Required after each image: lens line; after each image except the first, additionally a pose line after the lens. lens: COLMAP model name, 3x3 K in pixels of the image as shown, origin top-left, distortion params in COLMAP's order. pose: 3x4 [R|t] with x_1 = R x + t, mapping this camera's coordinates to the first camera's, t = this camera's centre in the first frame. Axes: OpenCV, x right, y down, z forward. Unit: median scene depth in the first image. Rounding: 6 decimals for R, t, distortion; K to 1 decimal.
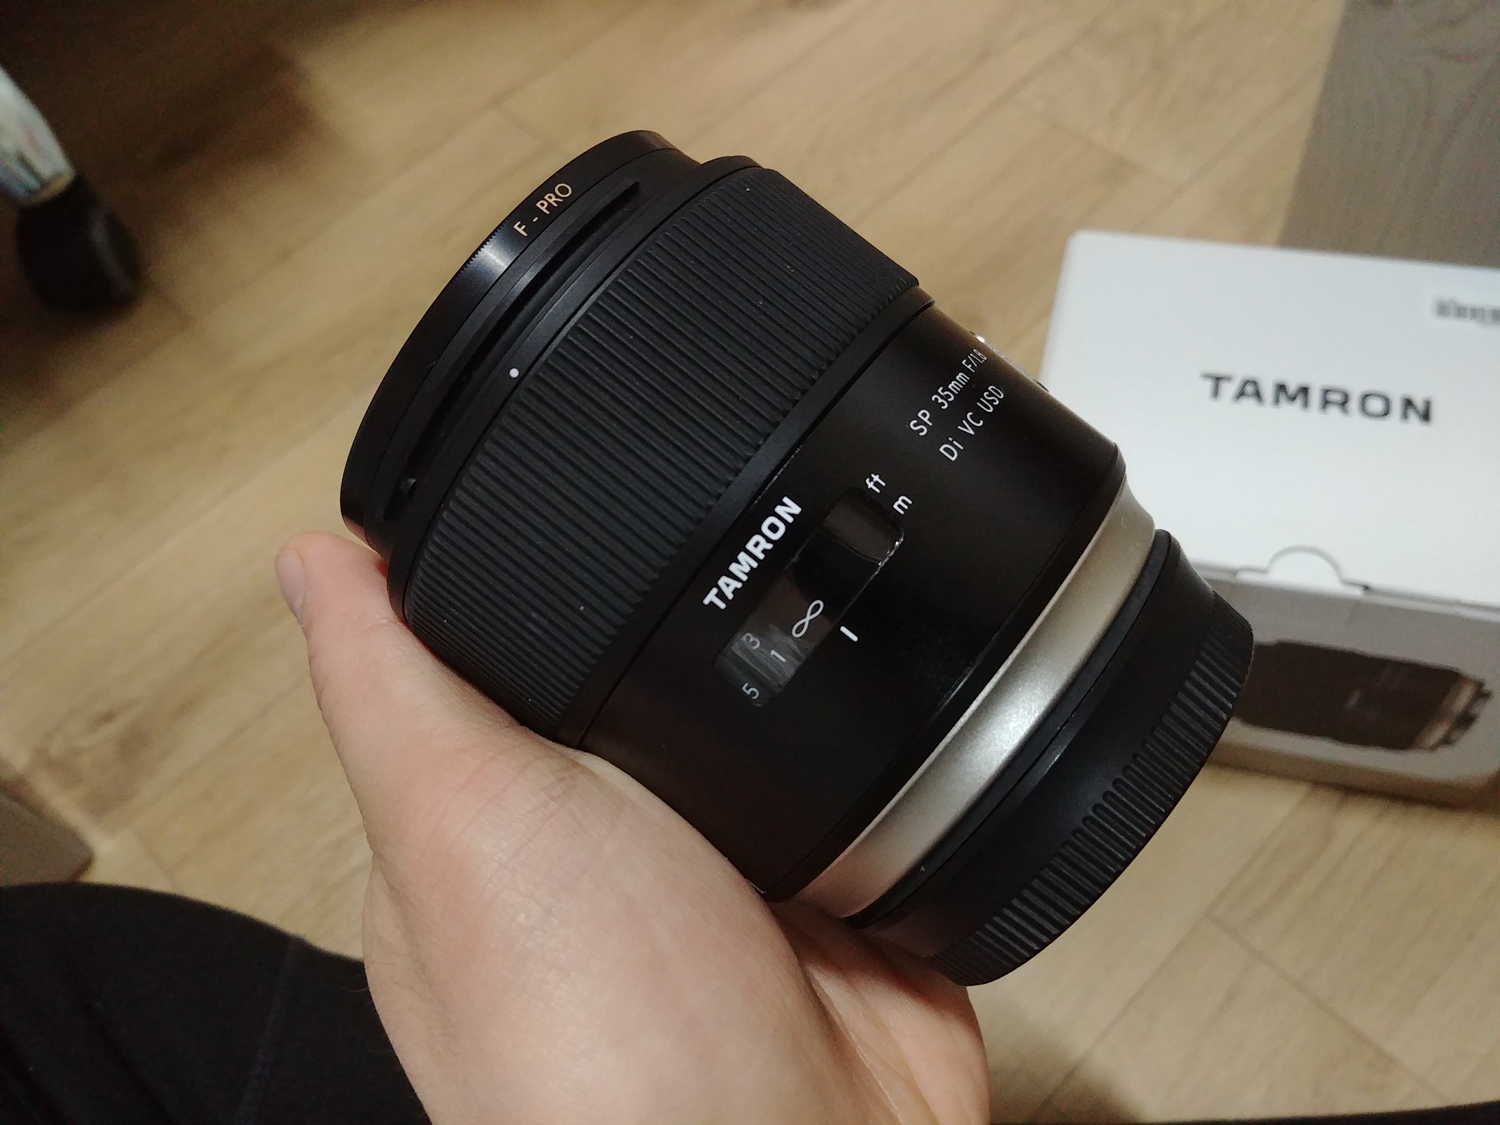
lens RADIAL K [[1271.3, 0, 736.7], [0, 1271.3, 562.8], [0, 0, 1]] dist [0.008890, -0.084169]
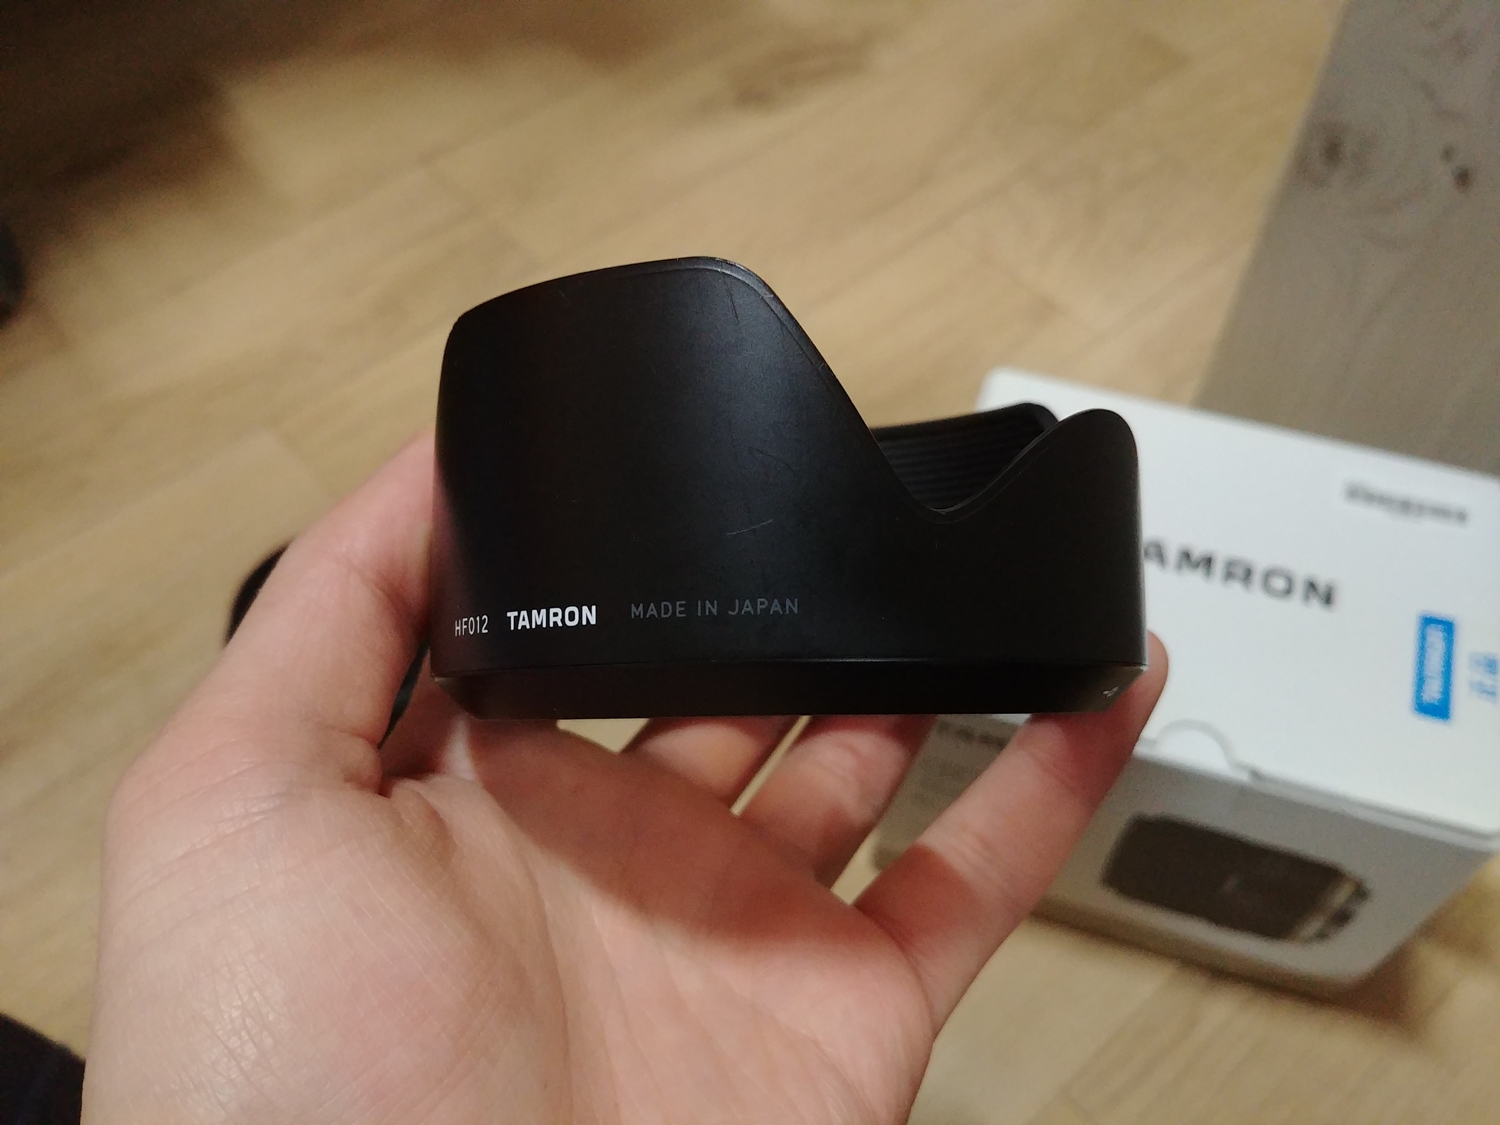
lens RADIAL K [[1271.3, 0, 736.7], [0, 1271.3, 562.8], [0, 0, 1]] dist [0.008890, -0.084169]
pose [[0.990929, 0.112650, 0.073282, 0.015211], [-0.107658, 0.991802, -0.068844, -0.024651], [-0.080436, 0.060330, 0.994932, 0.052240]]
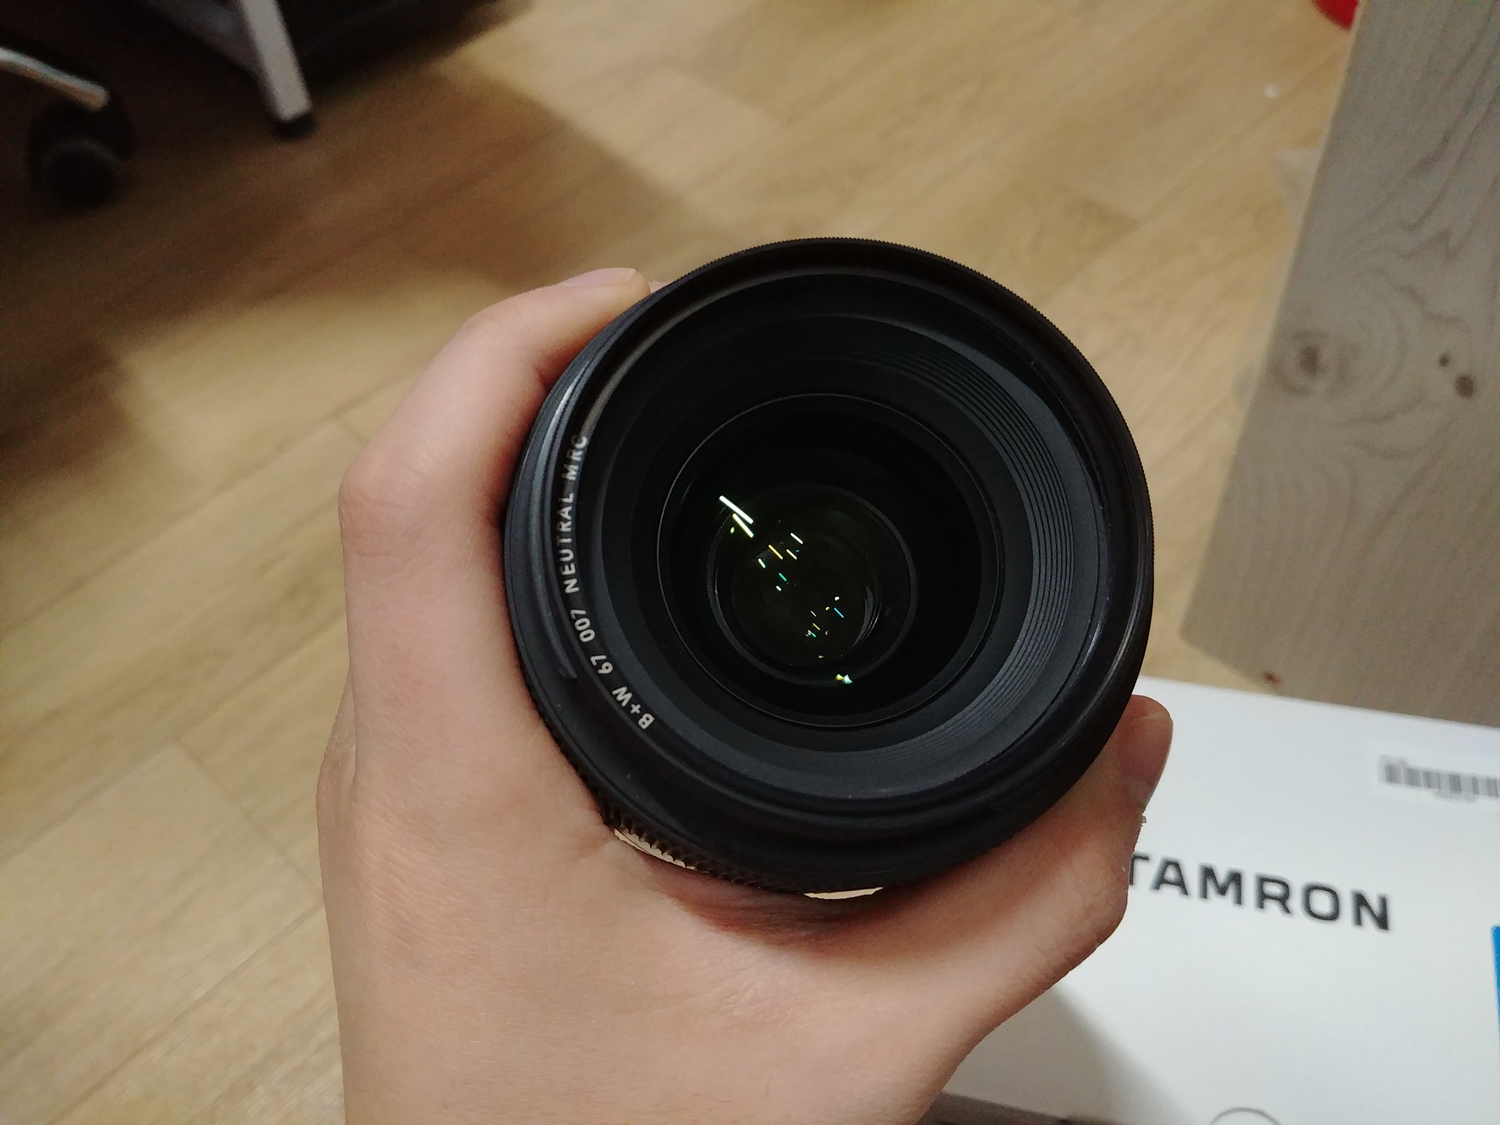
lens RADIAL K [[1271.3, 0, 736.7], [0, 1271.3, 562.8], [0, 0, 1]] dist [0.008890, -0.084169]
pose [[0.997503, 0.018520, 0.068160, 0.057525], [-0.007603, 0.987557, -0.157076, -0.186433], [-0.070221, 0.156165, 0.985232, 0.161064]]
